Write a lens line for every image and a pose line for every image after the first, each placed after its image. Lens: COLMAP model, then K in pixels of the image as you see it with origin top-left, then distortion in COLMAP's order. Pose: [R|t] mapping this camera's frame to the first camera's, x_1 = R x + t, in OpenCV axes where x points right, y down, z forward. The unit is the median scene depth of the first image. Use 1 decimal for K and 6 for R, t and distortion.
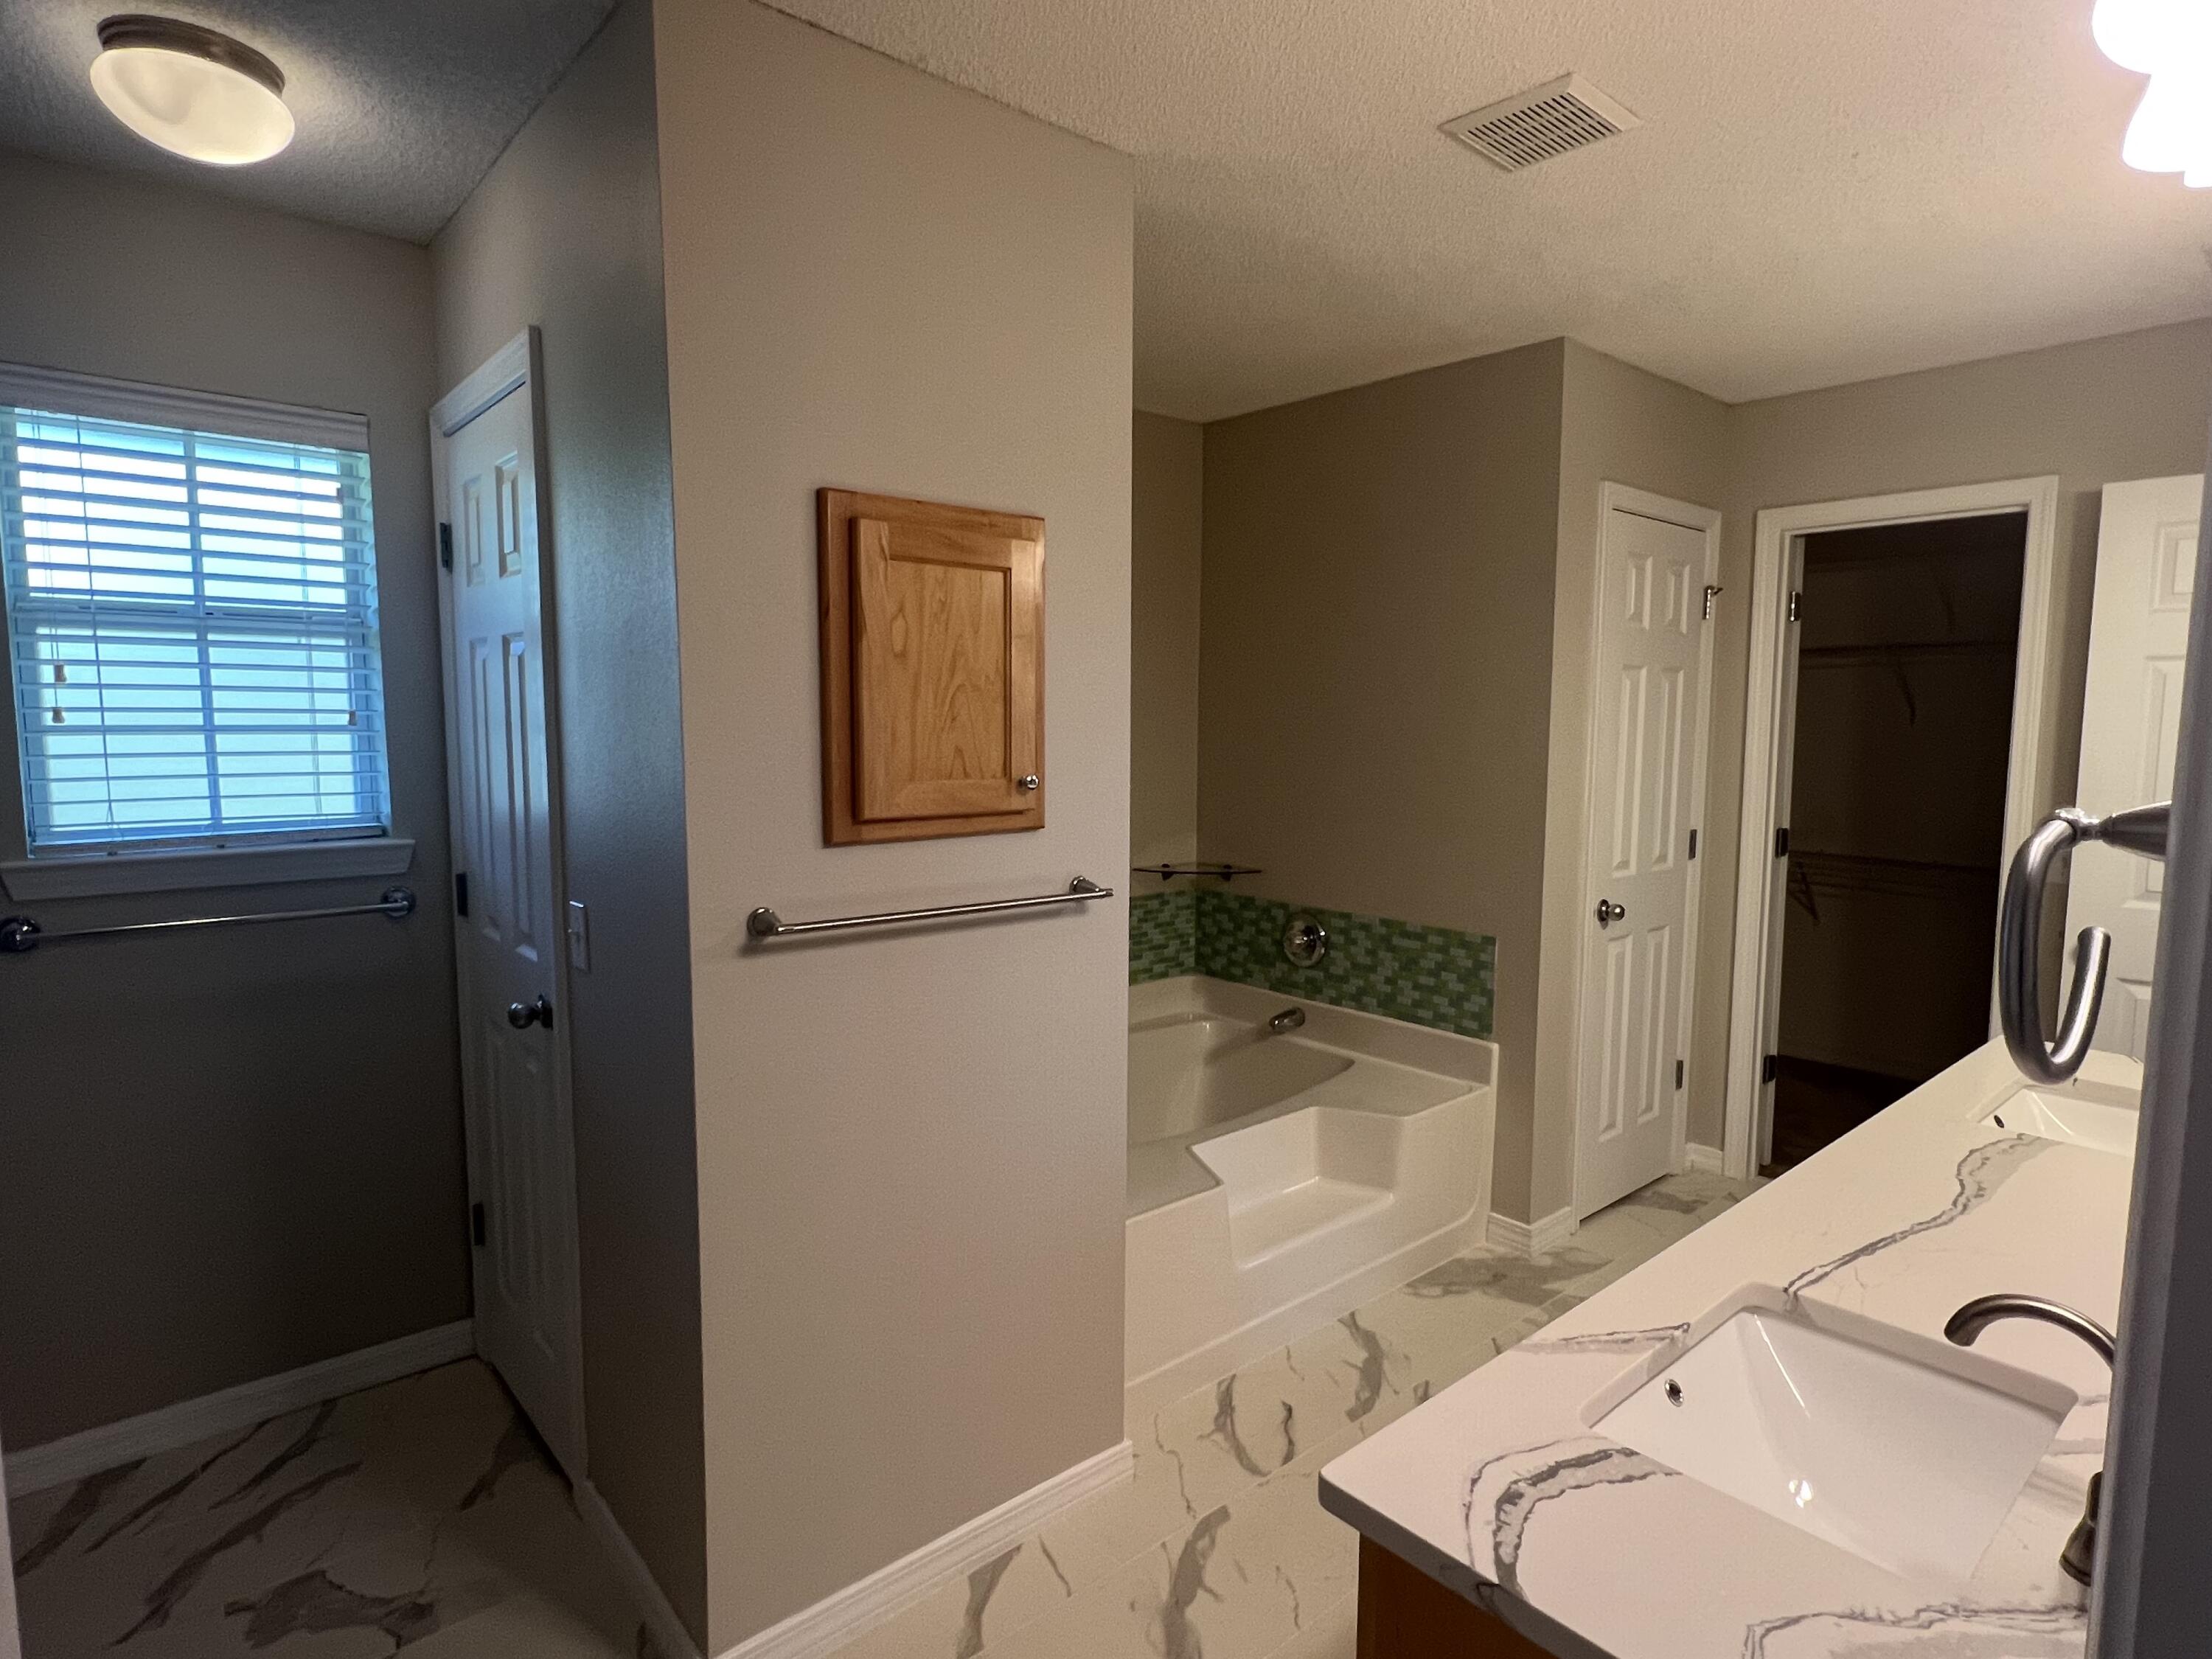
lens RADIAL K [[1202.2, 0, 1113.0], [0, 1202.2, 832.6], [0, 0, 1]] dist [-0.001094, 0.000866]
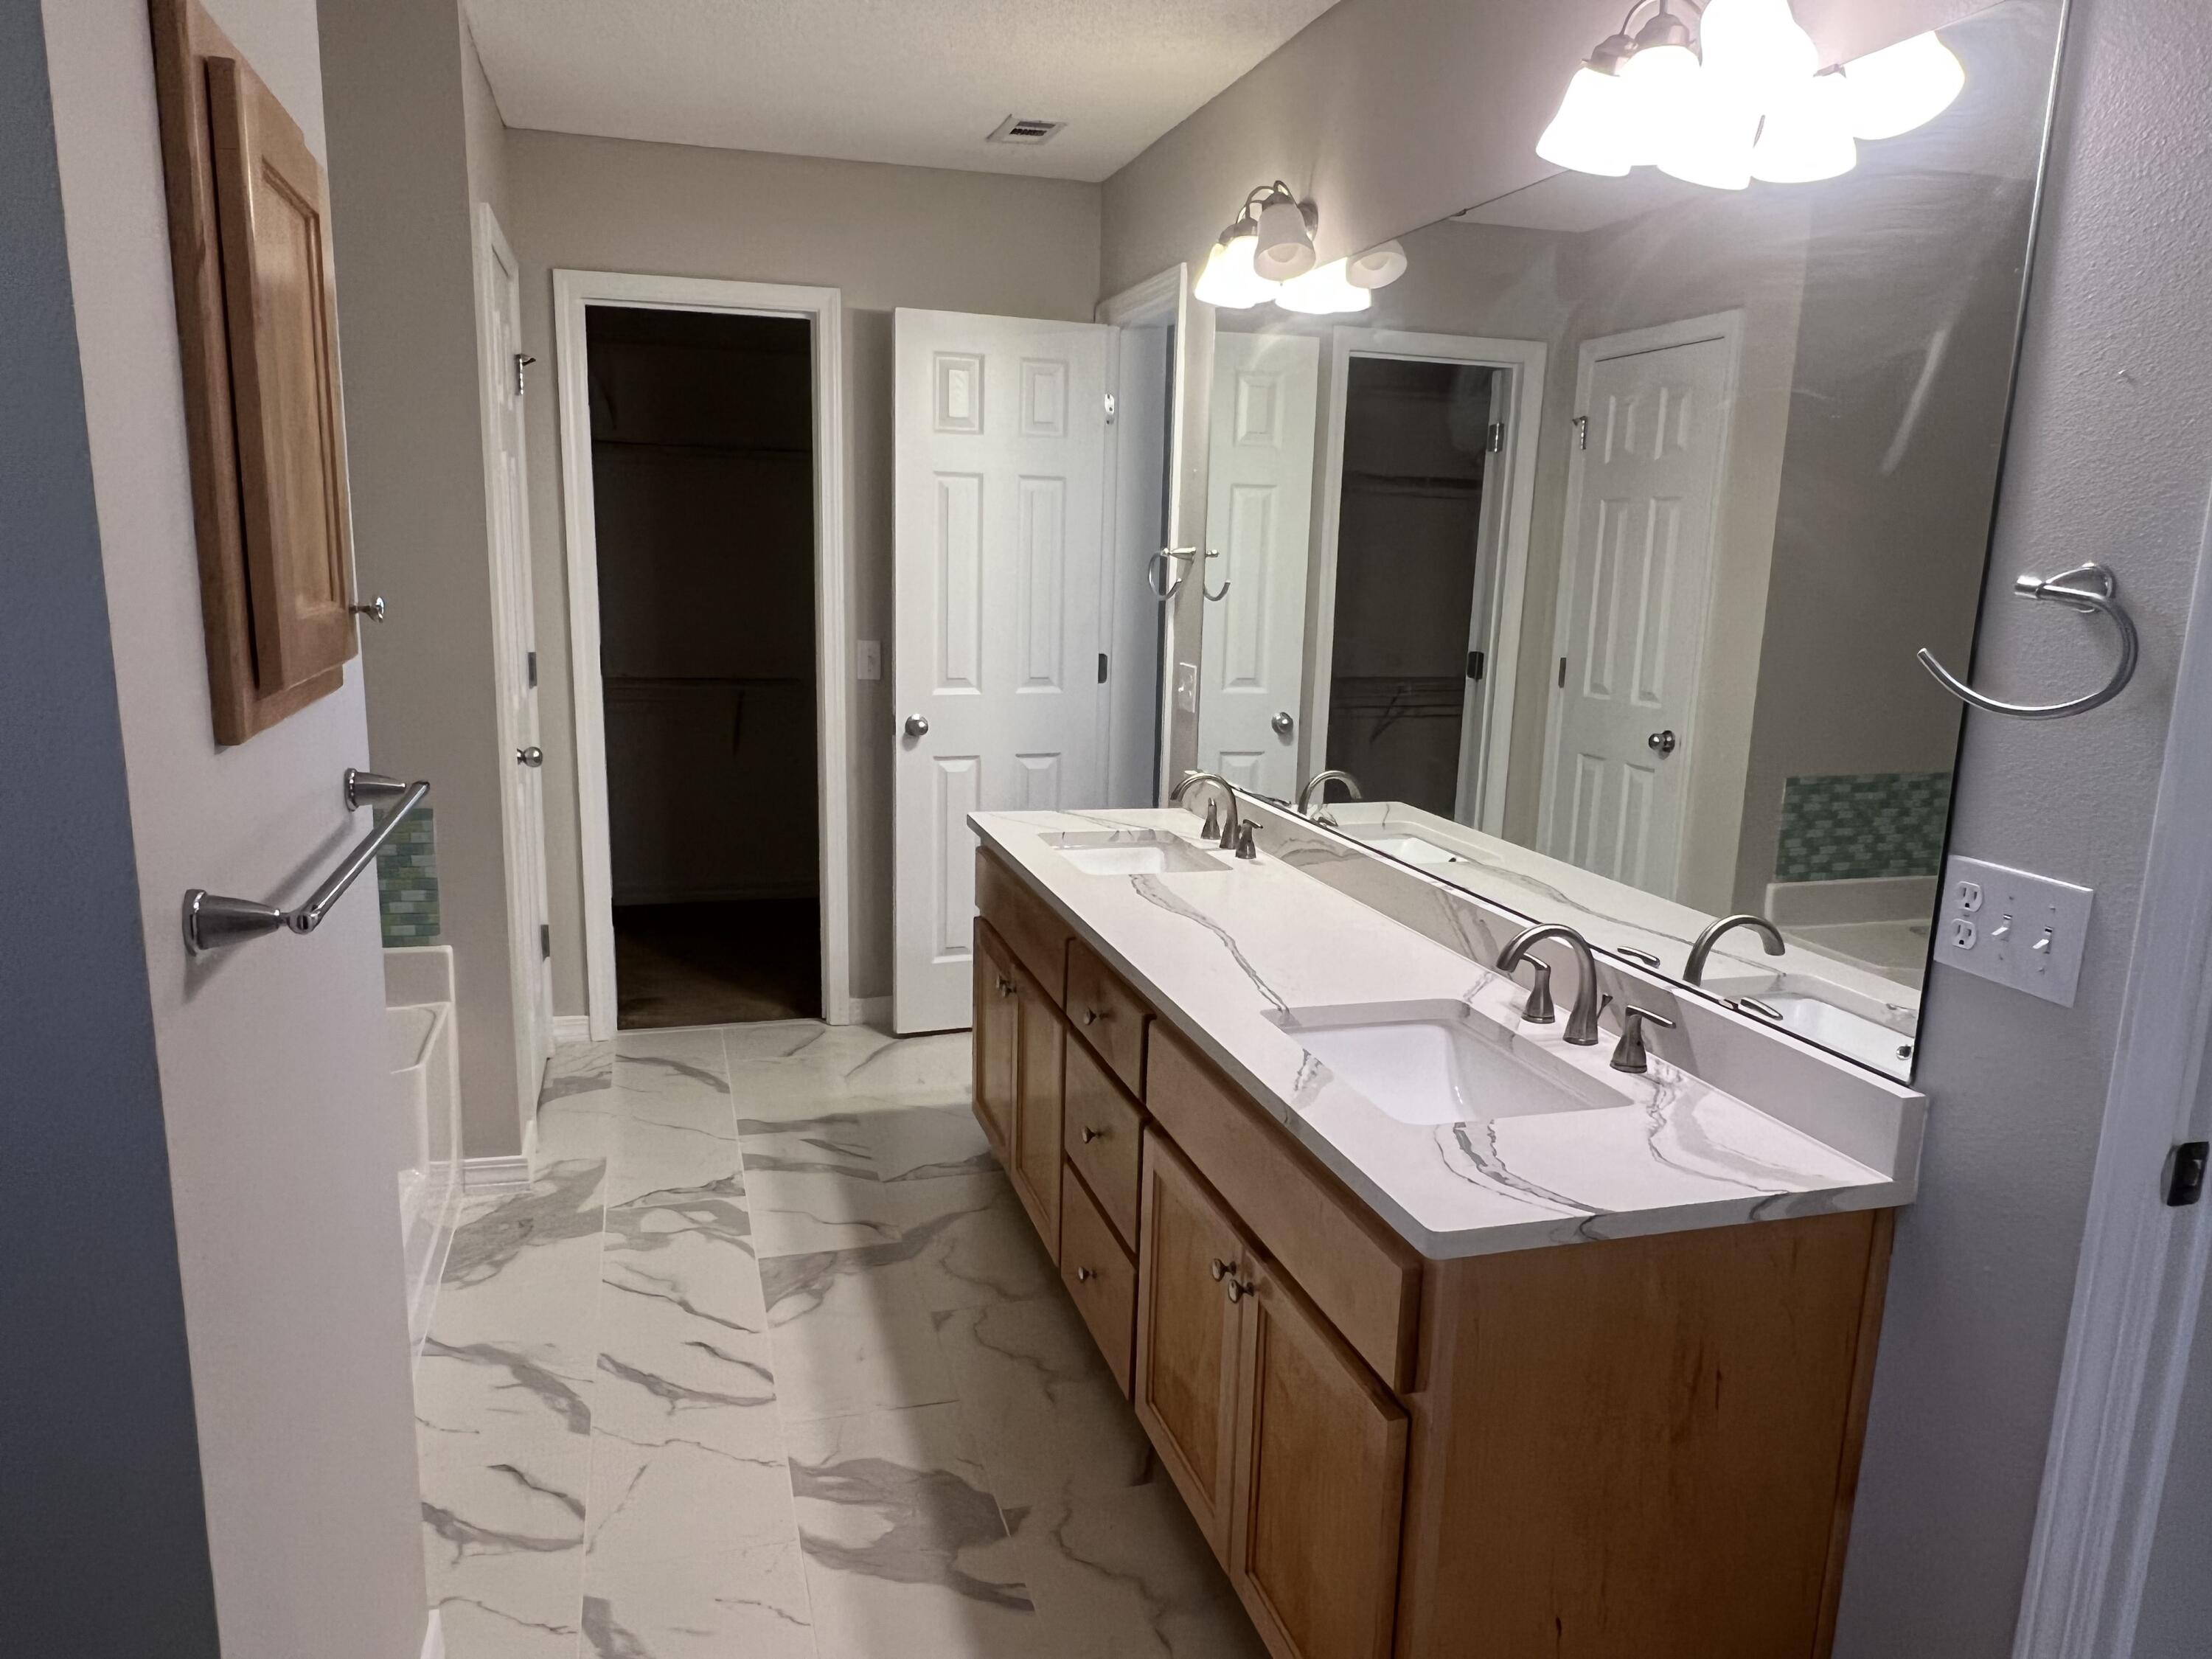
lens RADIAL K [[1494.5, 0, 1100.9], [0, 1494.5, 841.8], [0, 0, 1]] dist [-0.006659, -0.001873]
pose [[0.417901, -0.170652, 0.892321, -0.373139], [0.063948, 0.985289, 0.158483, -0.014294], [-0.906239, -0.009168, 0.422666, 0.243548]]
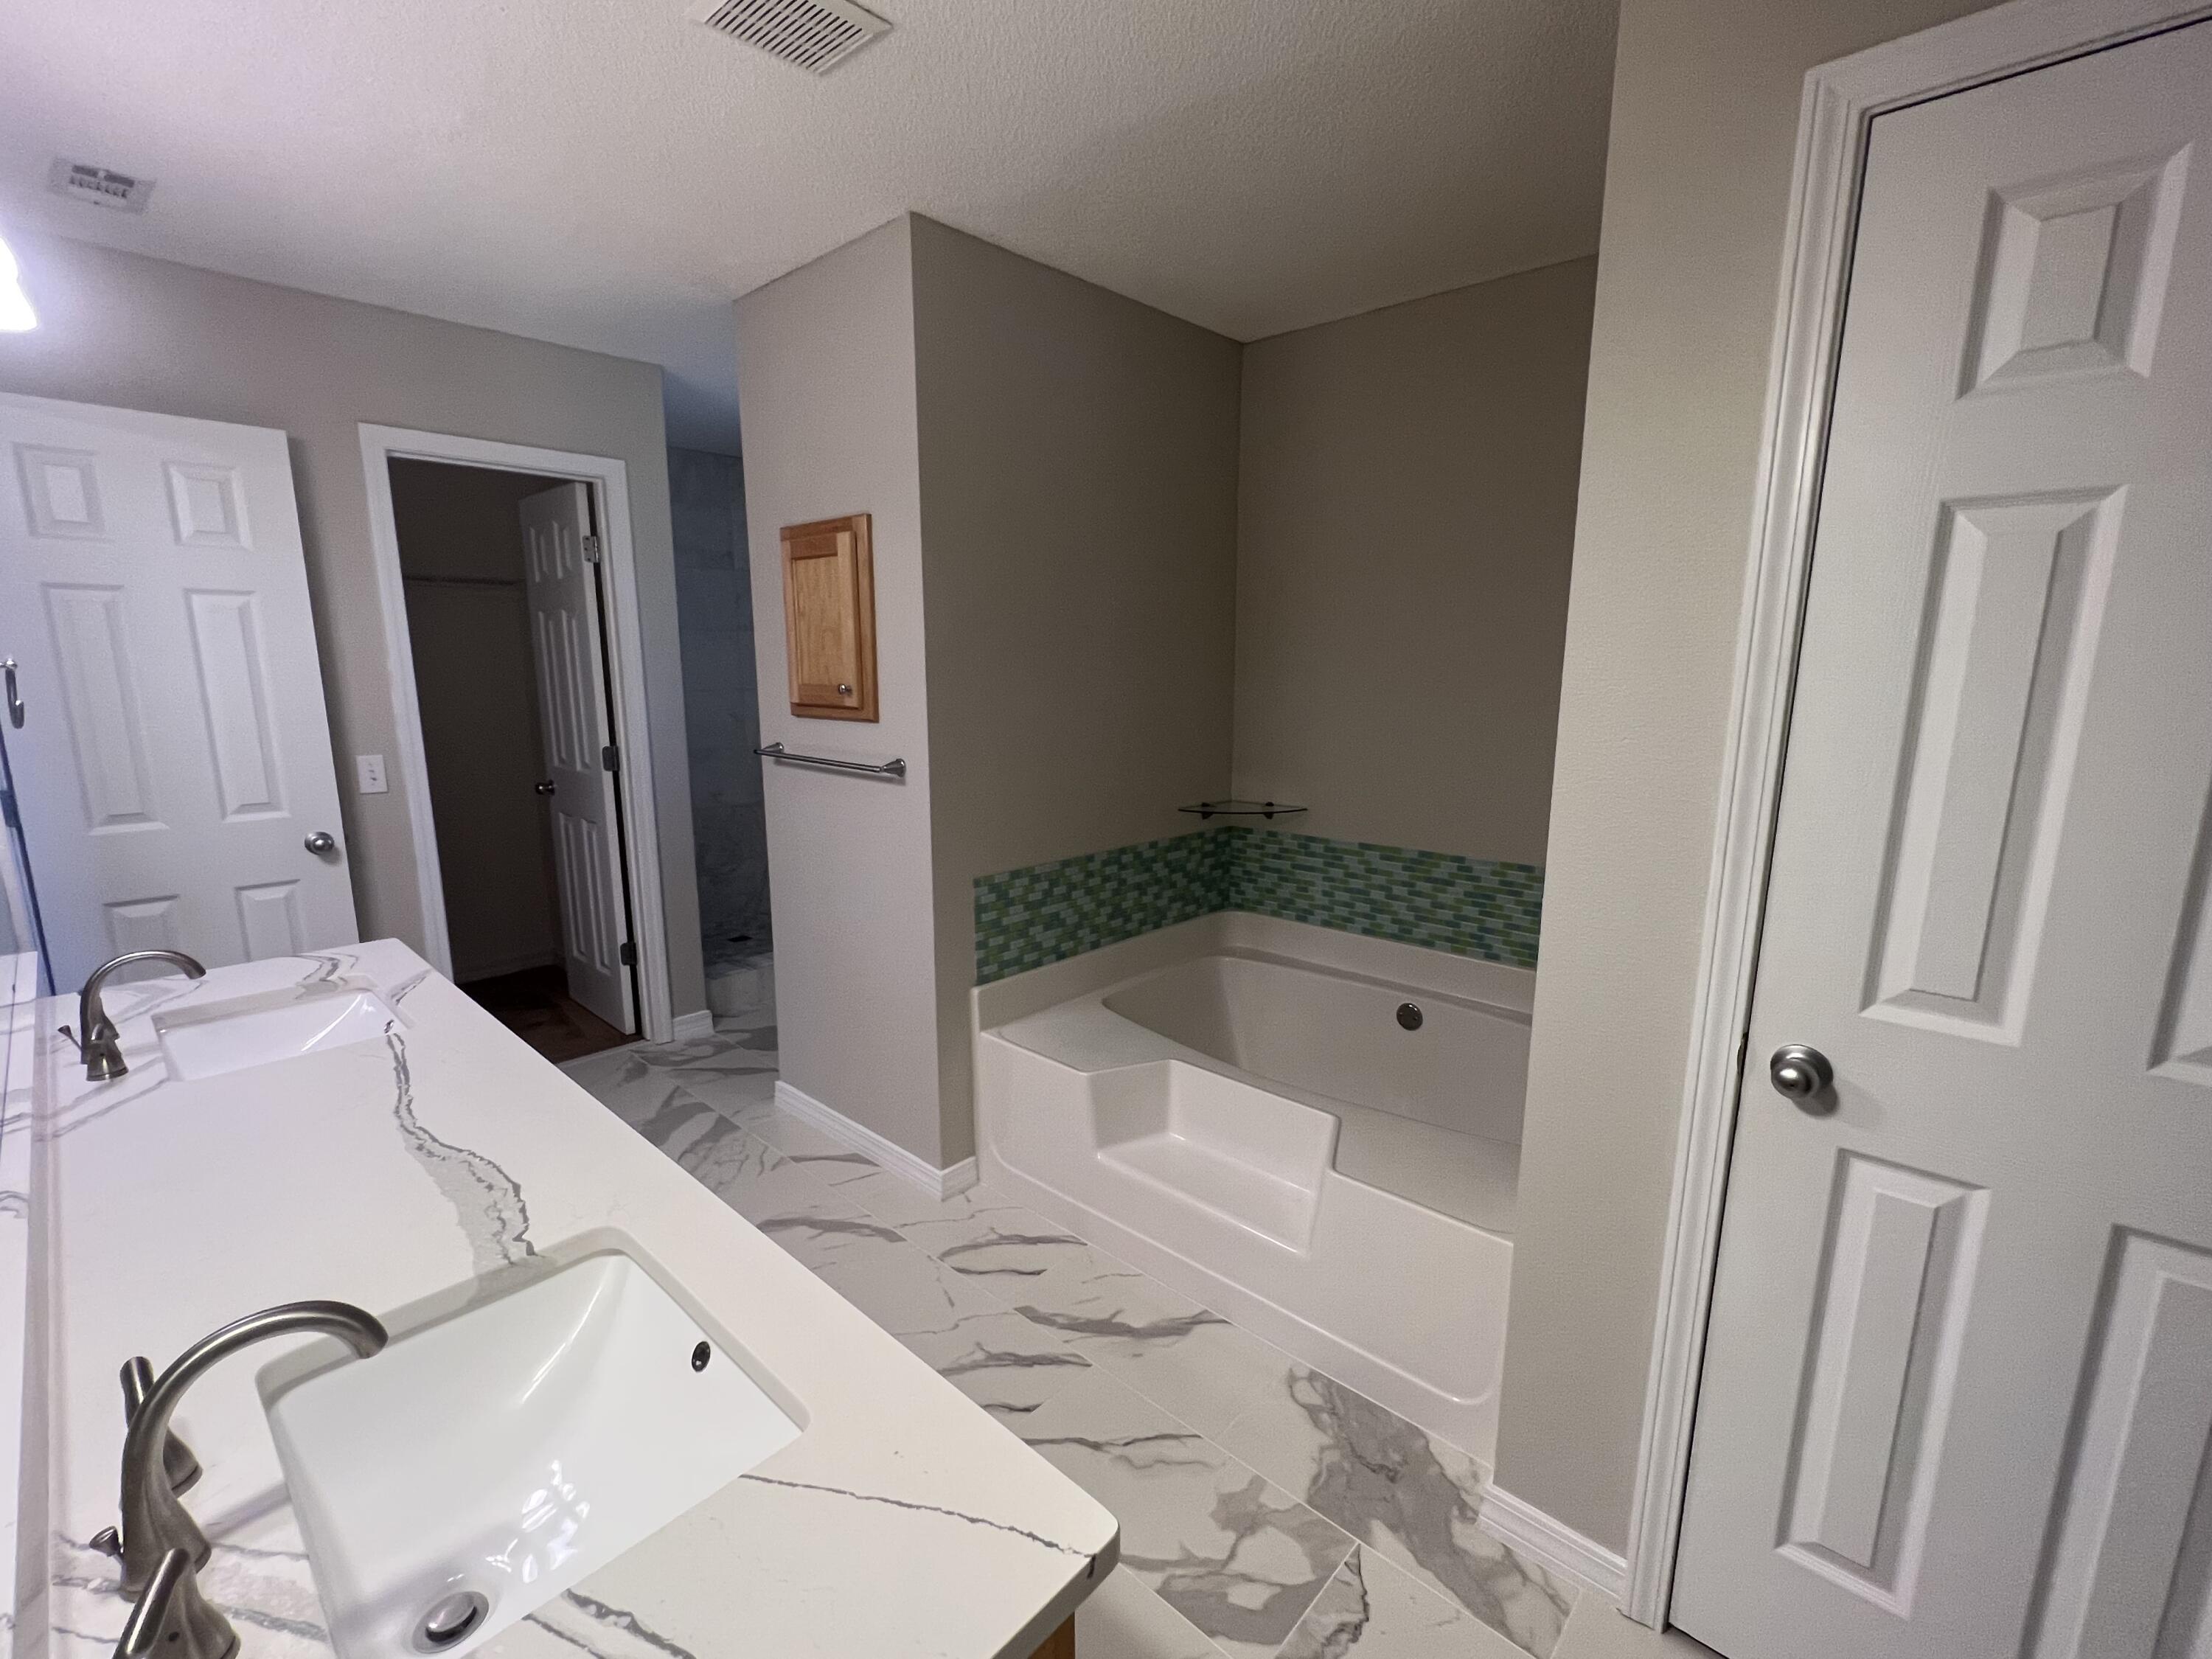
lens RADIAL K [[960.4, 0, 1107.9], [0, 960.4, 832.3], [0, 0, 1]] dist [-0.003619, -0.000219]
pose [[0.108233, 0.170183, -0.979451, 0.798153], [-0.098797, 0.982202, 0.159743, -0.059346], [0.989204, 0.079477, 0.123121, 0.772529]]
